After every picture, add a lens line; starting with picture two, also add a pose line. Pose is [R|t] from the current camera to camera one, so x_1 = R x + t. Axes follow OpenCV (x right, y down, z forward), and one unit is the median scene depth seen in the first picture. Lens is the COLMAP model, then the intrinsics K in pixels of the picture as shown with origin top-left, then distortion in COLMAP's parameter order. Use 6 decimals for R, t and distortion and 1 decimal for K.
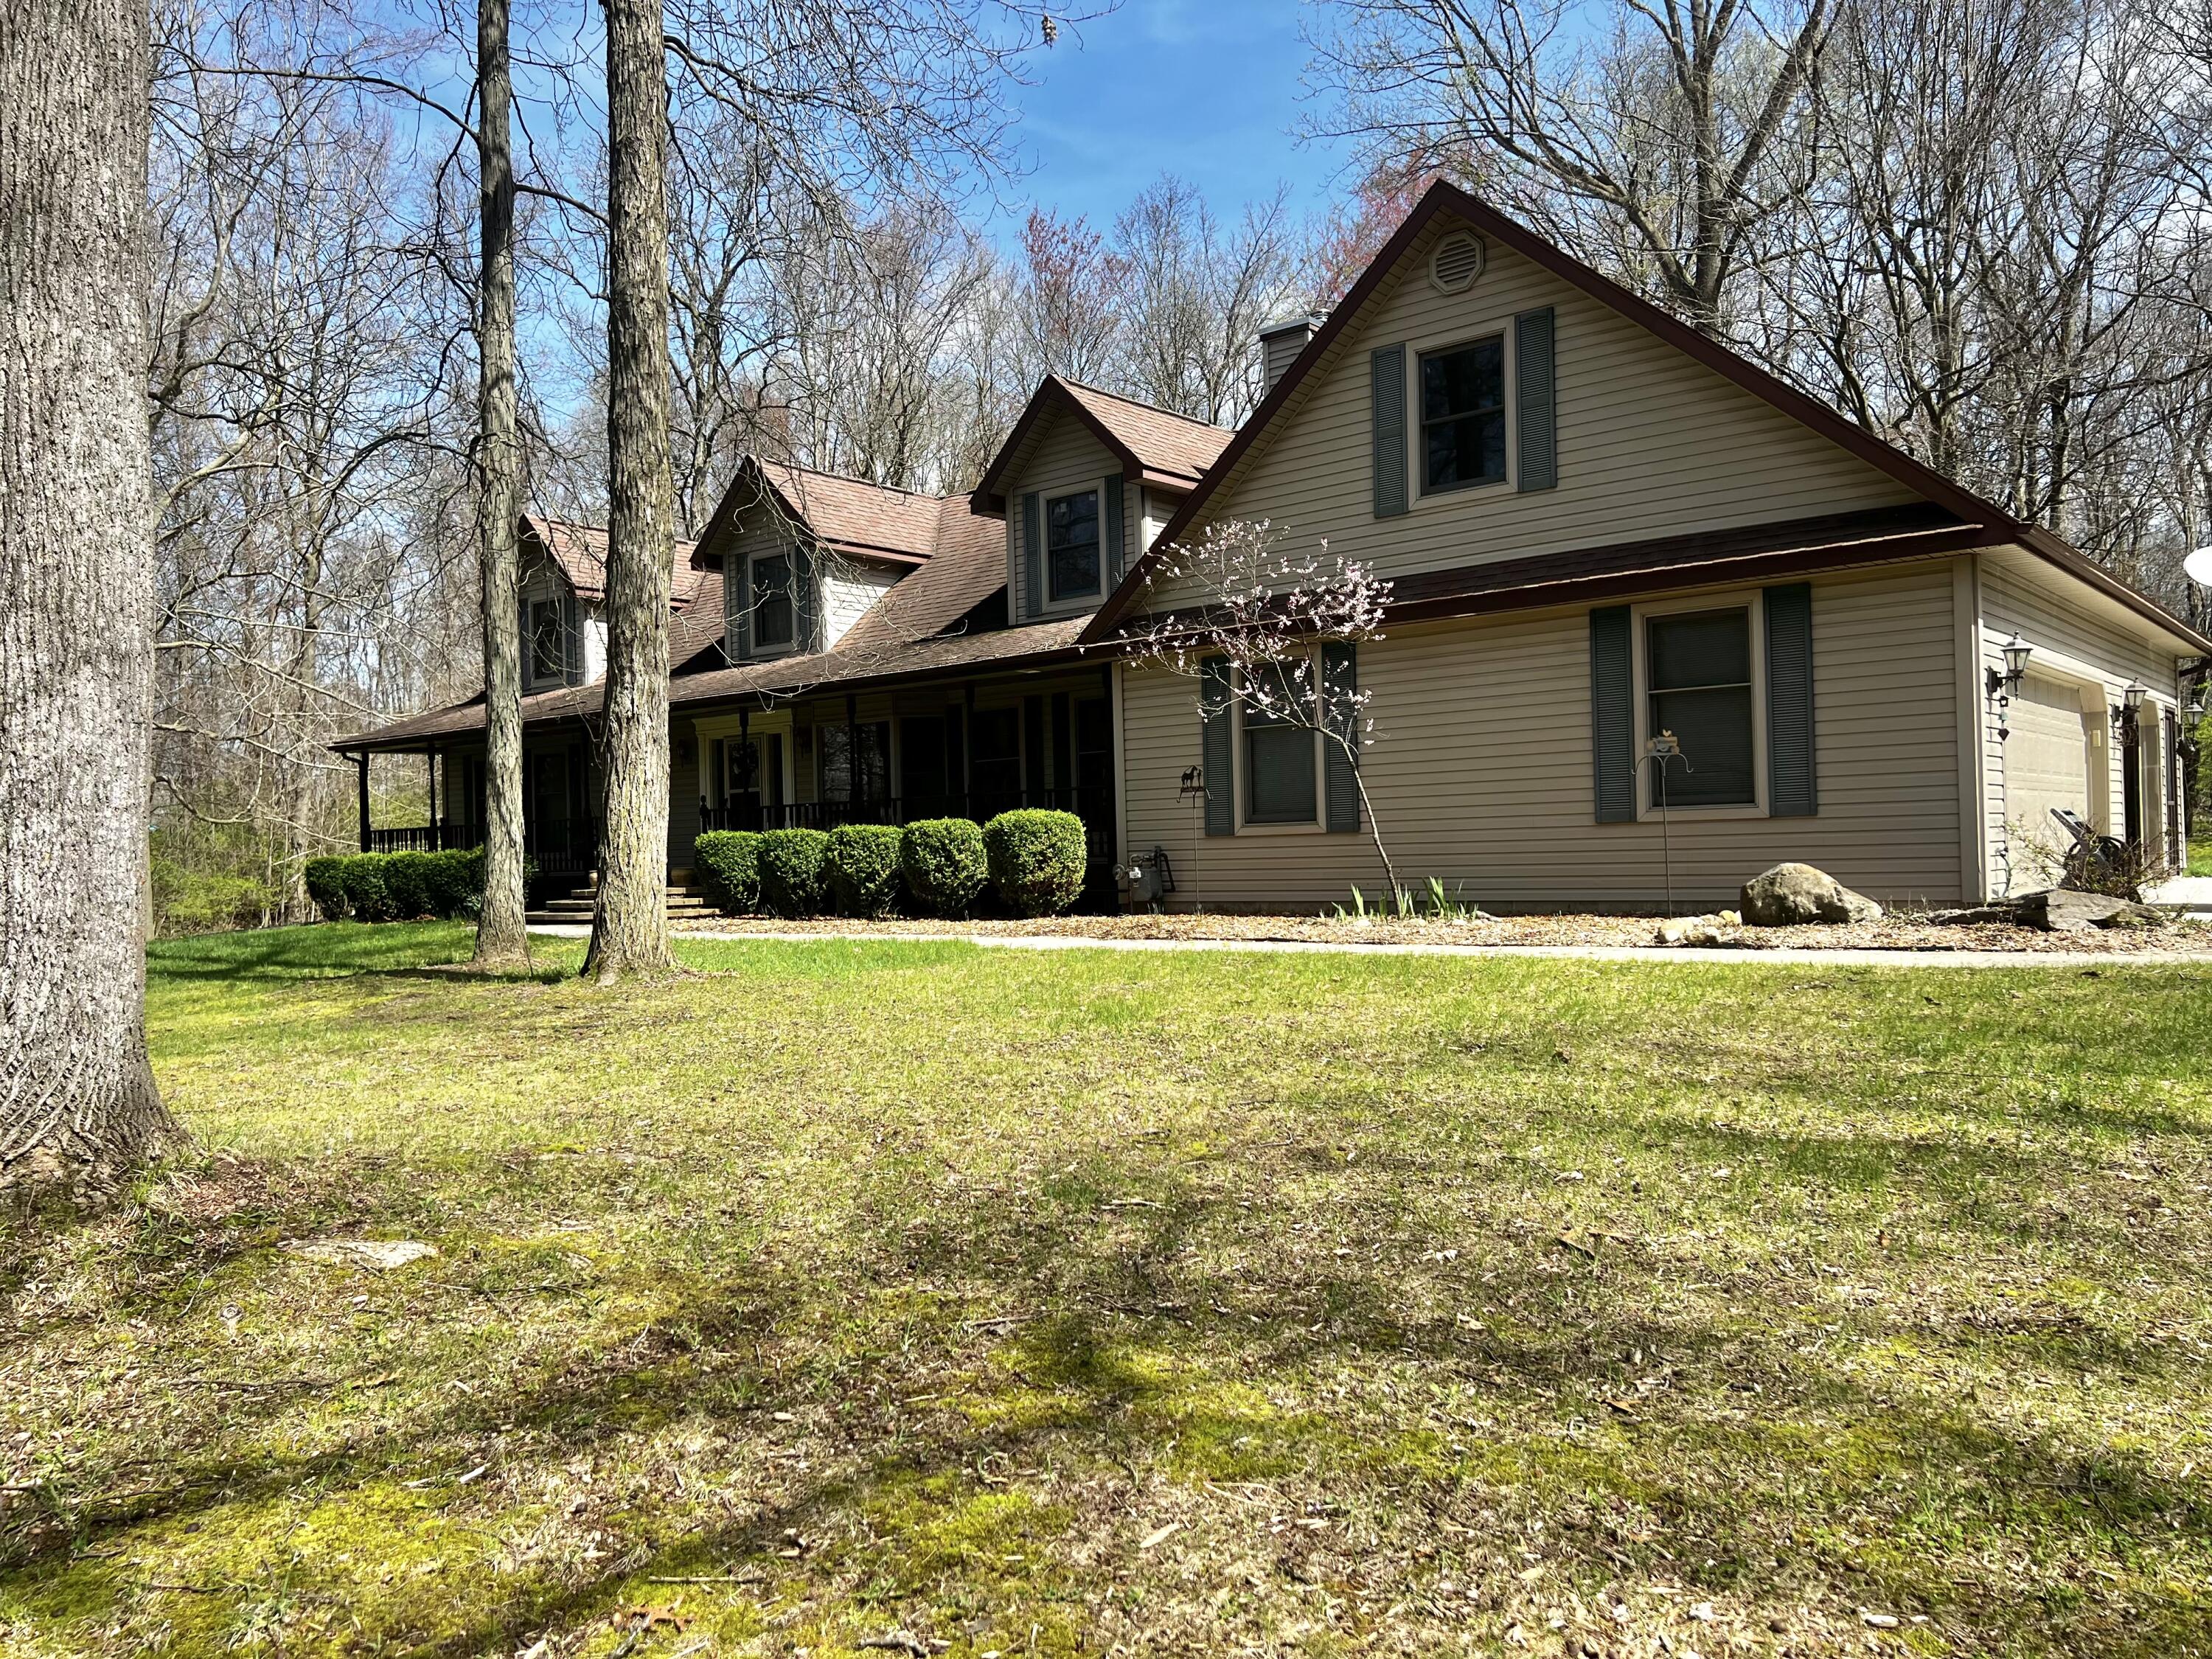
lens RADIAL K [[1639.3, 0, 1097.9], [0, 1639.3, 833.3], [0, 0, 1]] dist [0.042015, -0.001011]
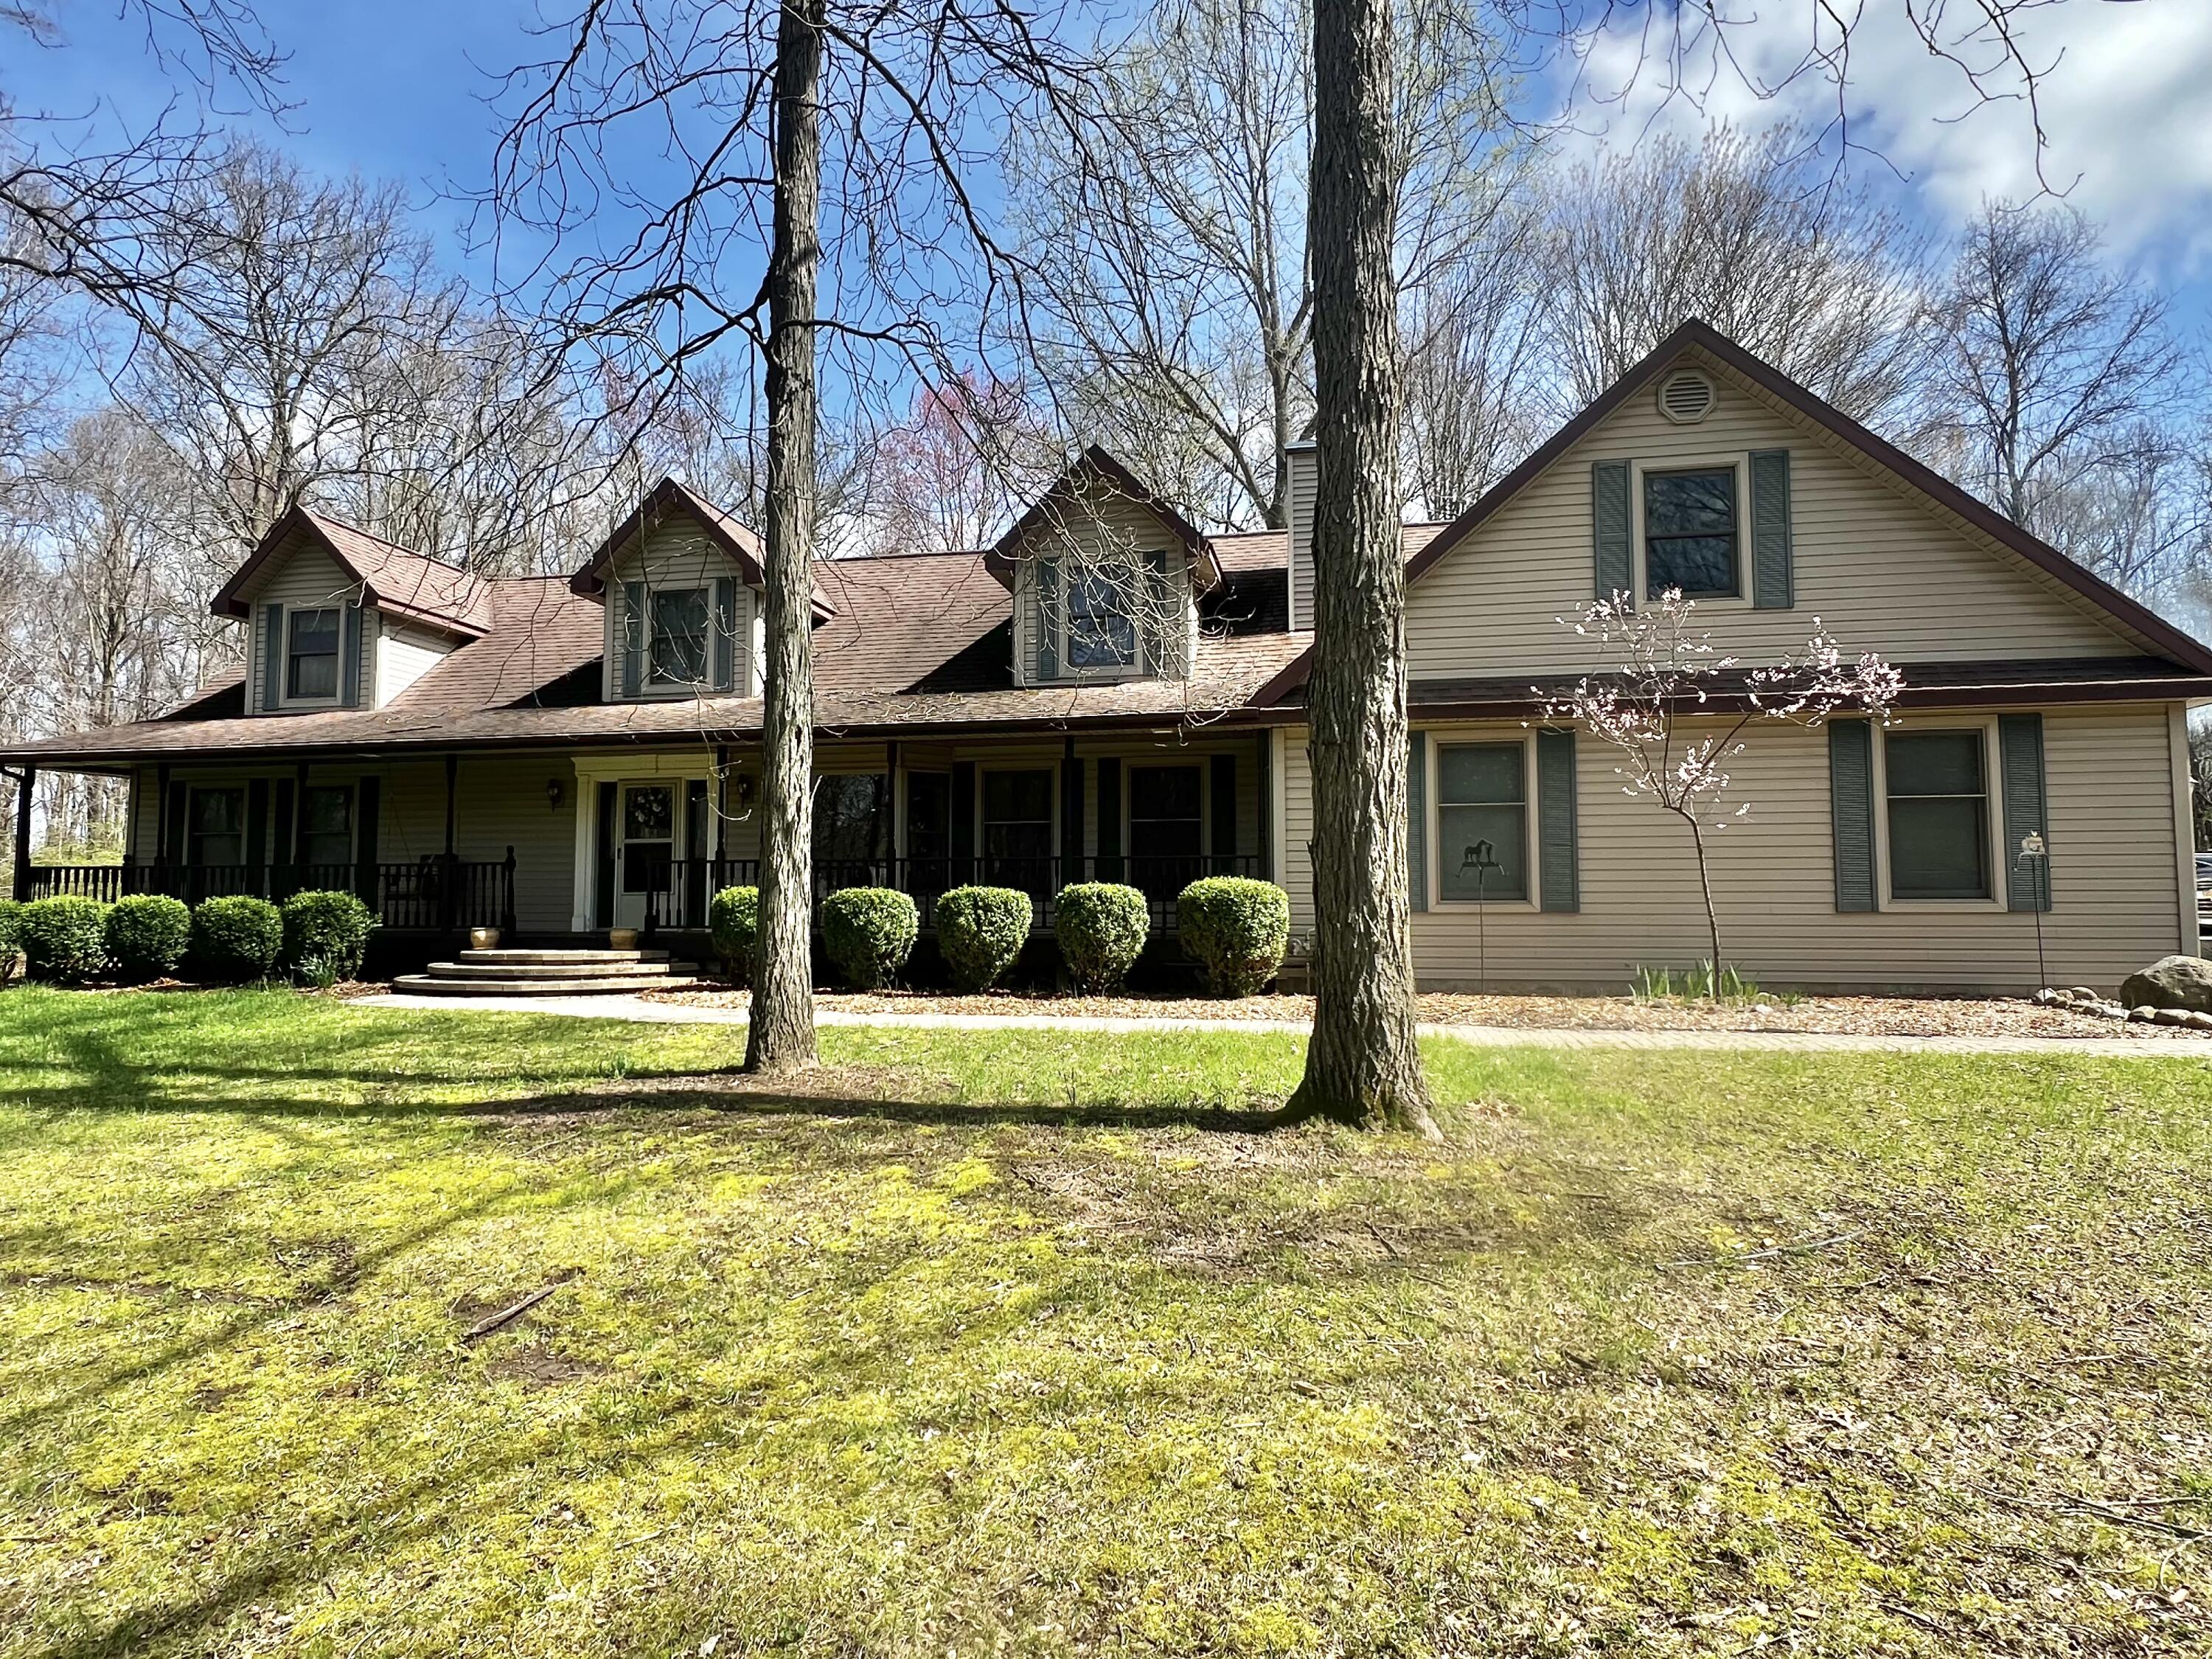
lens RADIAL K [[1211.3, 0, 1097.6], [0, 1211.3, 823.3], [0, 0, 1]] dist [-0.000837, 0.003242]
pose [[0.878379, 0.059976, 0.474187, -0.486889], [-0.028867, 0.996942, -0.072621, 0.007398], [-0.477093, 0.050101, 0.877424, 0.487318]]
